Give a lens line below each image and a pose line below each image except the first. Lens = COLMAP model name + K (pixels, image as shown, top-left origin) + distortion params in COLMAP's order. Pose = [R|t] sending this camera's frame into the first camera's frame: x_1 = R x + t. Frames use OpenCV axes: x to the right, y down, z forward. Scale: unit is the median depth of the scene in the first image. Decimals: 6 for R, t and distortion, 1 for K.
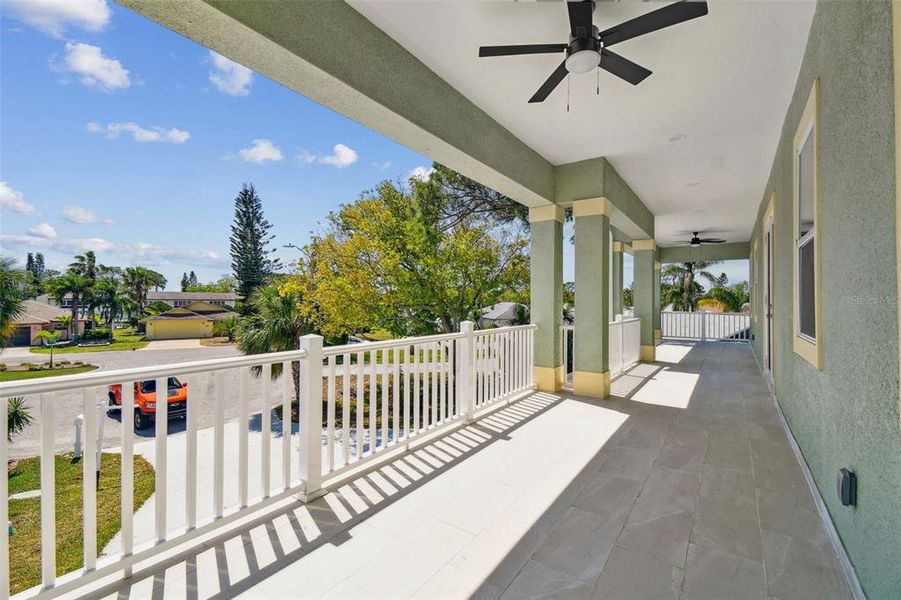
lens RADIAL K [[395.8, 0, 452.0], [0, 395.8, 301.3], [0, 0, 1]] dist [0.037111, -0.015626]
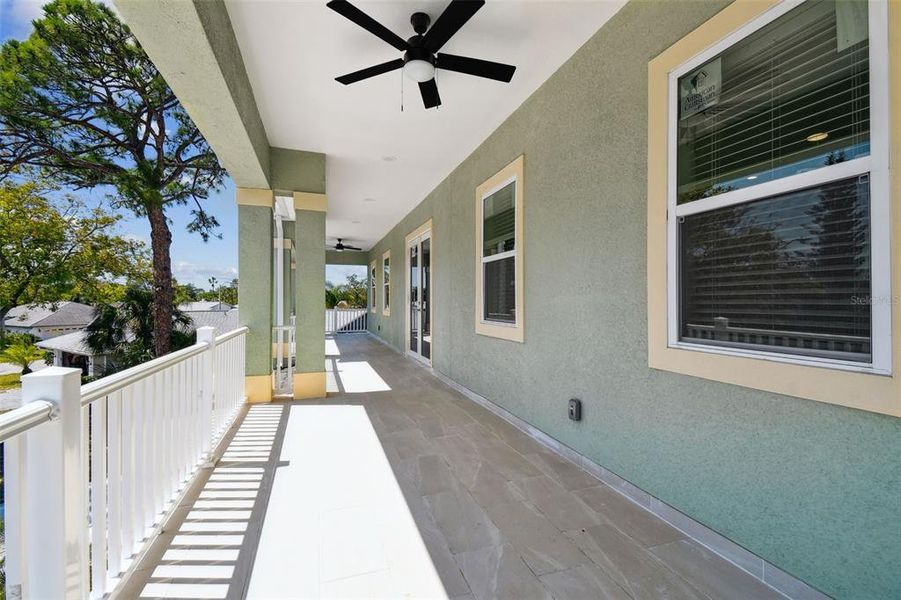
lens RADIAL K [[395.8, 0, 451.0], [0, 395.8, 300.3], [0, 0, 1]] dist [0.037111, -0.015626]
pose [[0.583883, -0.002159, 0.811835, -0.312784], [0.001017, 0.999998, 0.001929, 0.001148], [-0.811837, -0.000301, 0.583884, 0.210623]]
